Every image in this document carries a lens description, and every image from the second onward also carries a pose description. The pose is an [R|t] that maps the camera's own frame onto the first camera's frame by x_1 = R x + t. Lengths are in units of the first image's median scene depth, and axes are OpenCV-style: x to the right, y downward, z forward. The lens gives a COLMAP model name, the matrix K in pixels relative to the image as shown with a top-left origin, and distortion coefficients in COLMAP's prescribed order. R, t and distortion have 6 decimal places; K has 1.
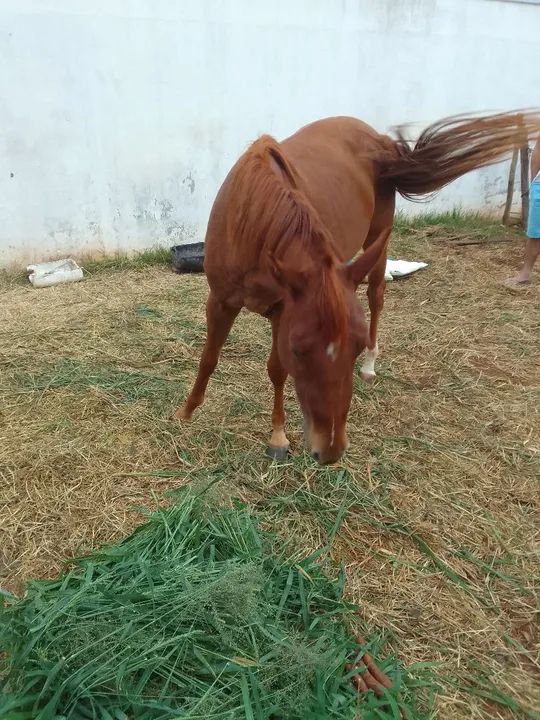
lens RADIAL K [[578.2, 0, 270.0], [0, 578.2, 360.0], [0, 0, 1]] dist [0.090657, -0.129119]
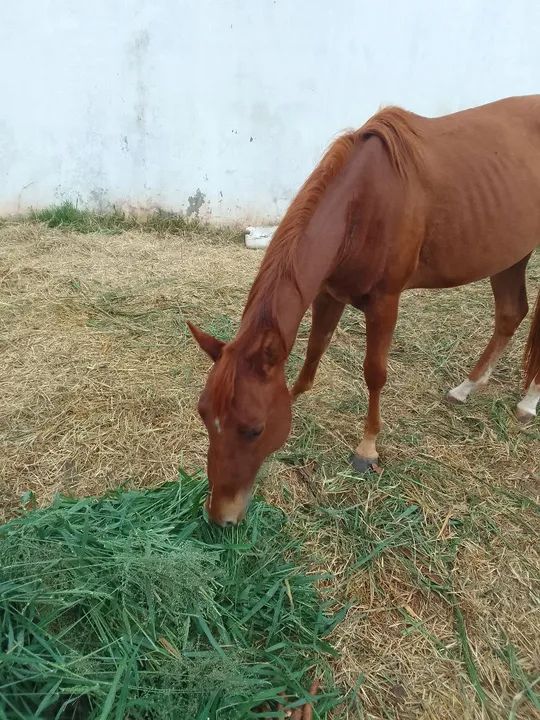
lens RADIAL K [[578.2, 0, 270.0], [0, 578.2, 360.0], [0, 0, 1]] dist [0.090657, -0.129119]
pose [[0.872864, 0.247467, -0.420557, 0.252076], [-0.234720, 0.968534, 0.082752, -0.041478], [0.427802, 0.026482, 0.903484, 0.117396]]
